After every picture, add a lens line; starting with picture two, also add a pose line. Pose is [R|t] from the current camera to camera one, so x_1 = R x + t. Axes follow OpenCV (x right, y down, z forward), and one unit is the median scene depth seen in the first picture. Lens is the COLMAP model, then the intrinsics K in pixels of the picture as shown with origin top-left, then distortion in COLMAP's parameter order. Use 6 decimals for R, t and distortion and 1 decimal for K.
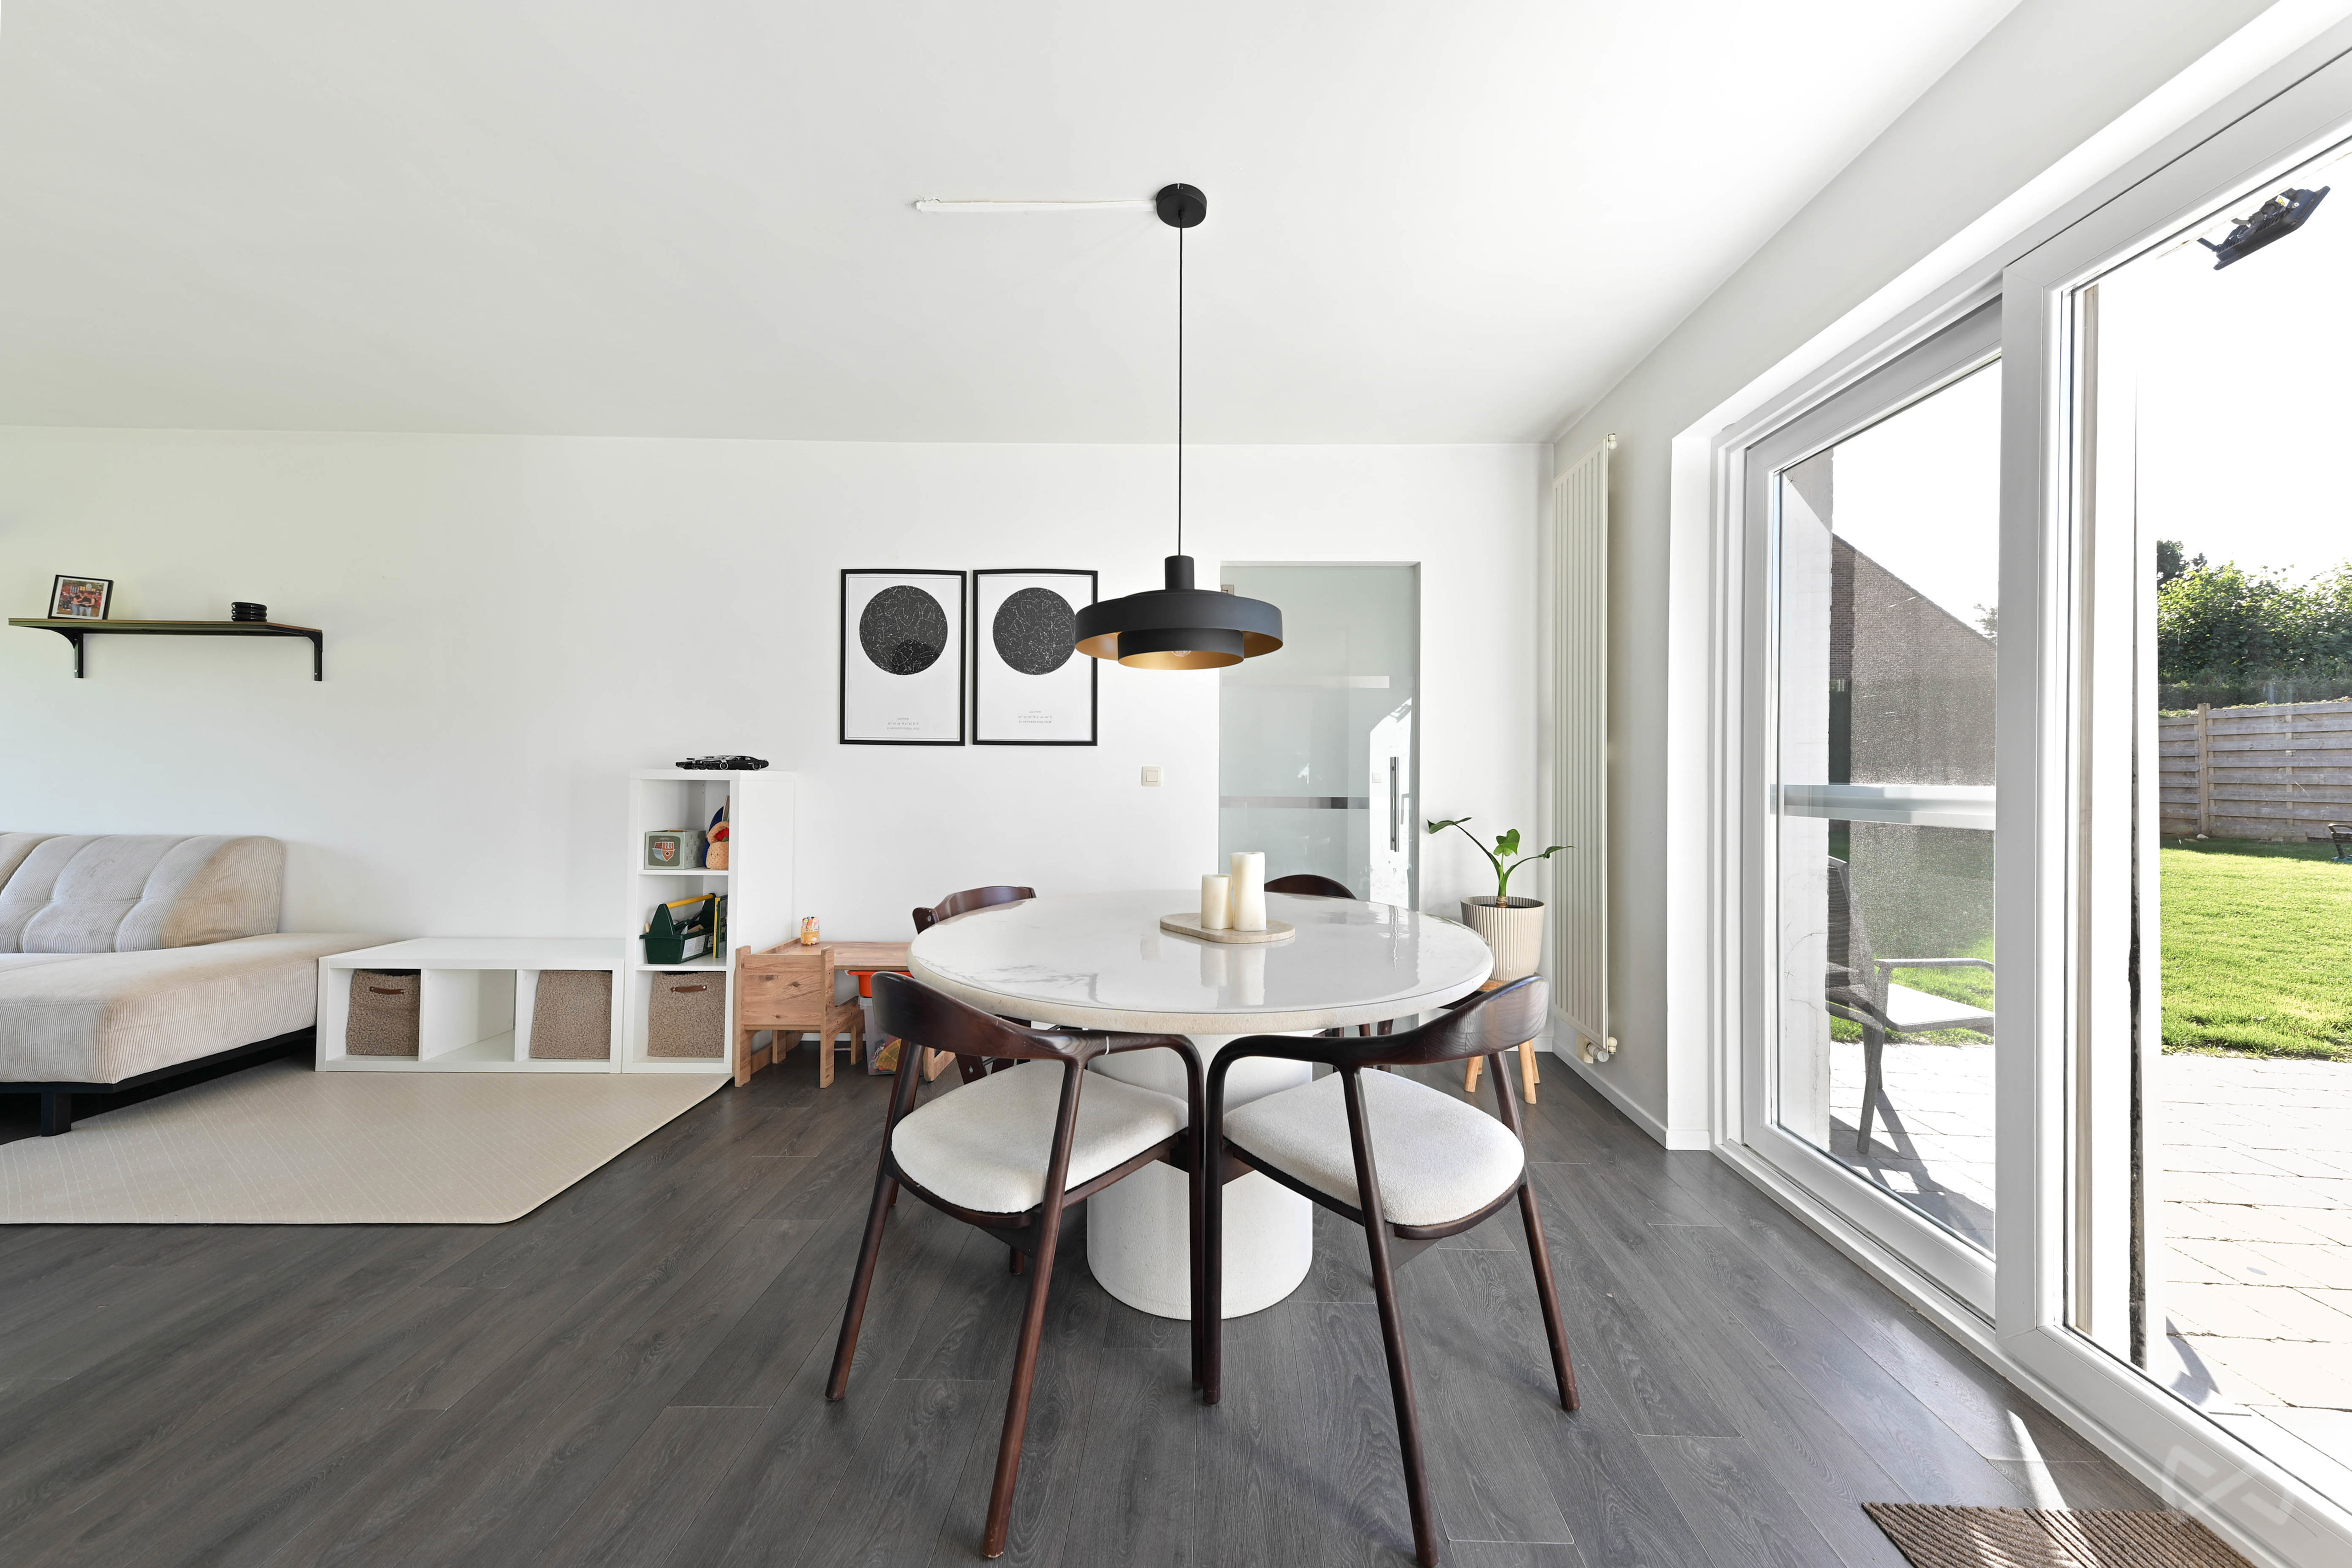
lens RADIAL K [[812.2, 0, 1233.1], [0, 812.2, 771.9], [0, 0, 1]] dist [0.010527, -0.000128]
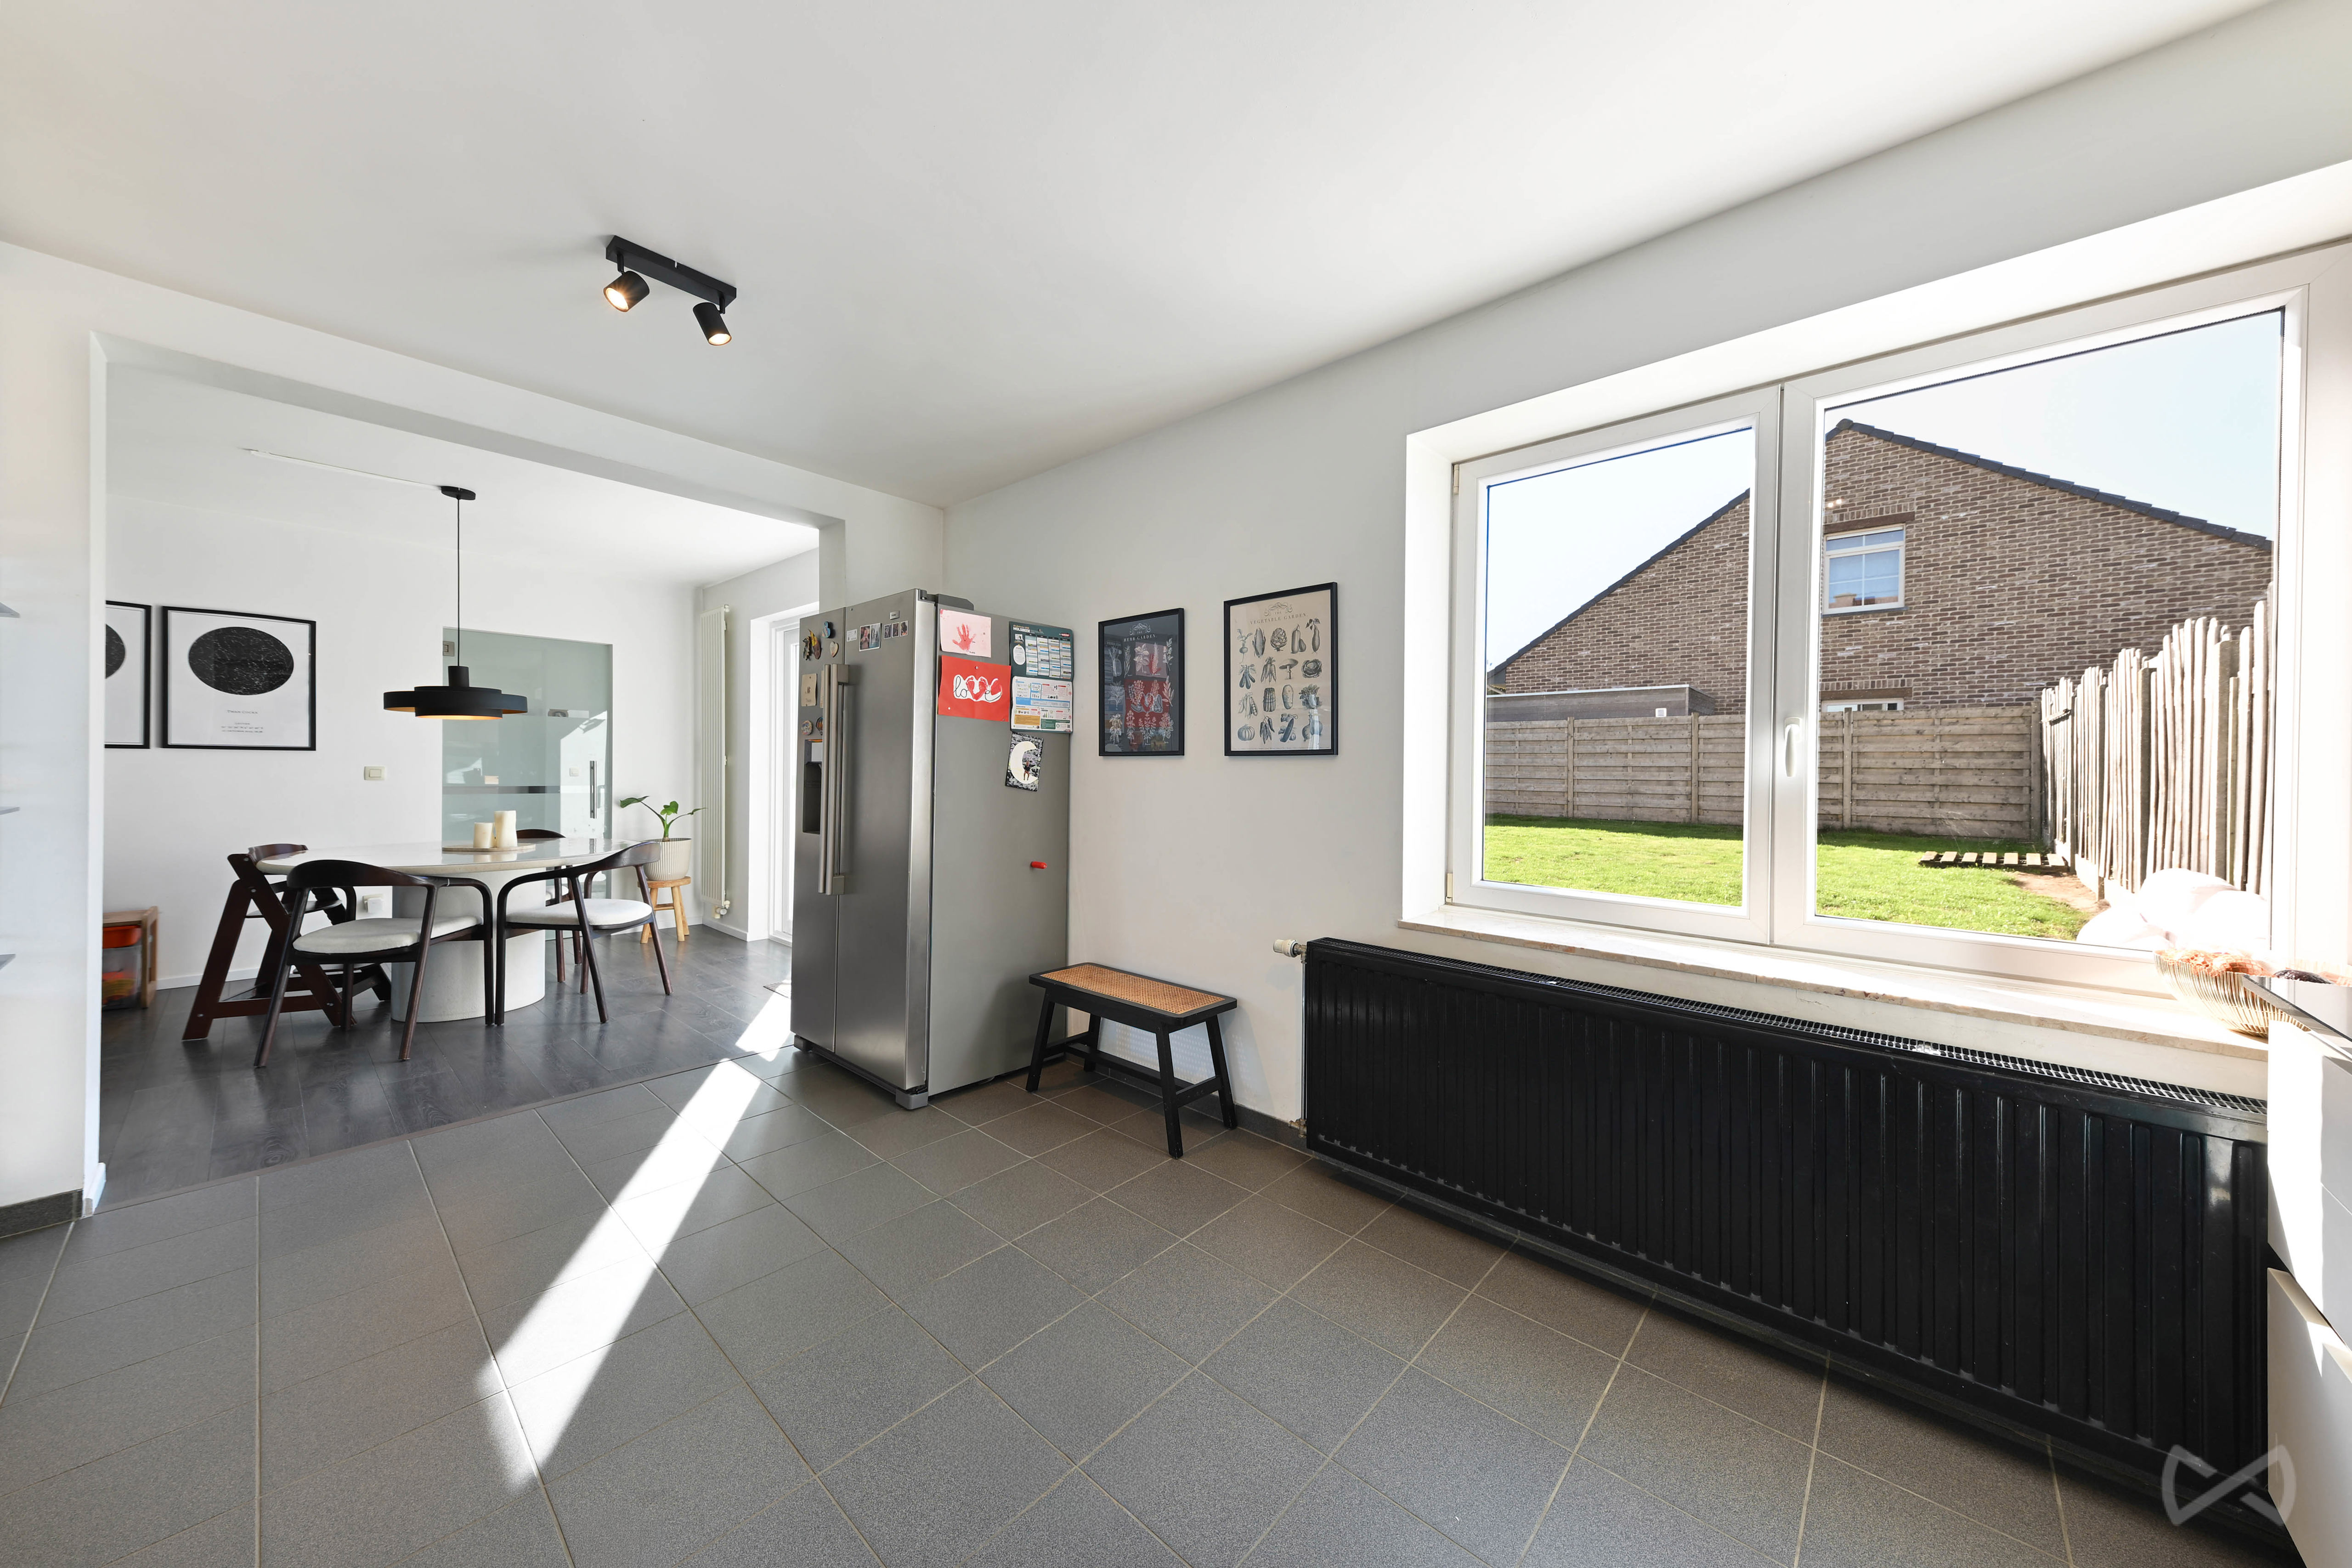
lens RADIAL K [[812.2, 0, 1233.1], [0, 812.2, 771.9], [0, 0, 1]] dist [0.010527, -0.000128]
pose [[0.651787, -0.003362, 0.758395, -0.238542], [-0.008634, 0.999892, 0.011852, -0.029072], [-0.758353, -0.014273, 0.651688, -1.194353]]
